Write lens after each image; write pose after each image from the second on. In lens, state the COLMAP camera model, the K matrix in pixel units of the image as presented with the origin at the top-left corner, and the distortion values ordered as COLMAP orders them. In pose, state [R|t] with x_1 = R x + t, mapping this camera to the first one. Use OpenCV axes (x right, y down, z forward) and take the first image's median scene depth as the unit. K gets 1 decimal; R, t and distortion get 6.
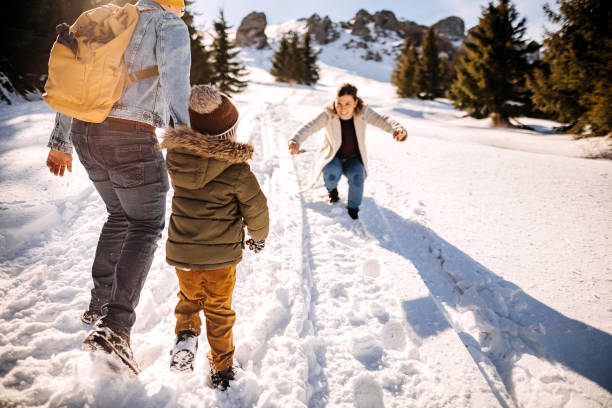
lens RADIAL K [[424.2, 0, 306.0], [0, 424.2, 204.0], [0, 0, 1]] dist [-0.061462, 0.060214]
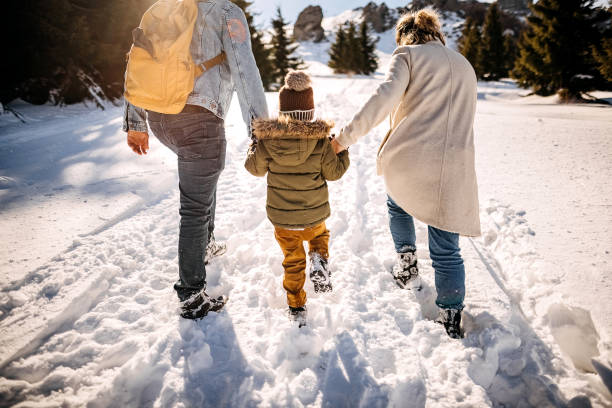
lens RADIAL K [[423.1, 0, 310.3], [0, 423.1, 203.4], [0, 0, 1]] dist [-0.058363, 0.055395]
pose [[0.989618, -0.035692, -0.139217, 0.002174], [0.038059, 0.999172, 0.014378, 0.008547], [0.138589, -0.019527, 0.990158, -0.024922]]
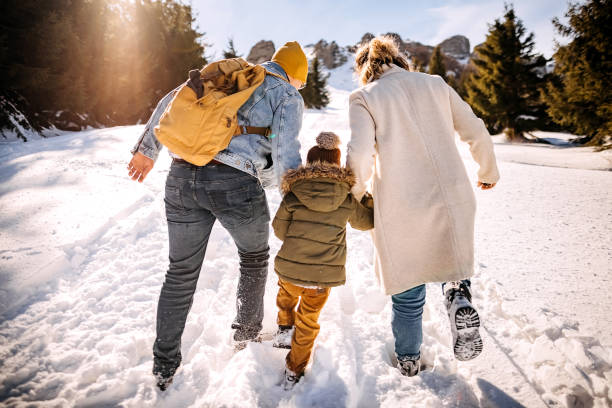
lens RADIAL K [[423.1, 0, 310.3], [0, 423.1, 203.4], [0, 0, 1]] dist [-0.058363, 0.055395]
pose [[0.998902, -0.041359, -0.021997, -0.003043], [0.040089, 0.997662, -0.055352, -0.002495], [0.024235, 0.054409, 0.998225, 0.008261]]
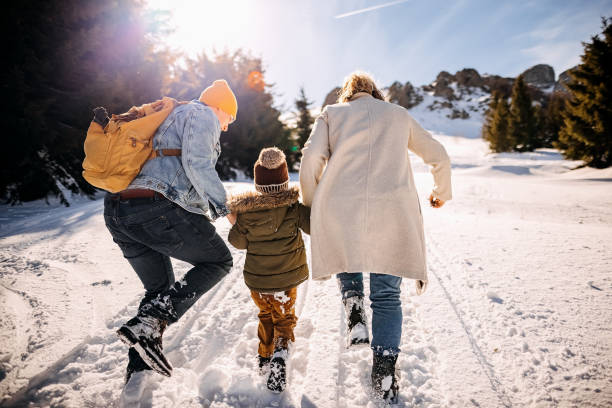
lens RADIAL K [[424.6, 0, 317.6], [0, 424.6, 202.4], [0, 0, 1]] dist [-0.059032, 0.059341]
pose [[0.978632, -0.086518, -0.186529, 0.005546], [0.055469, 0.984619, -0.165677, -0.023352], [0.197994, 0.151790, 0.968379, 0.073604]]
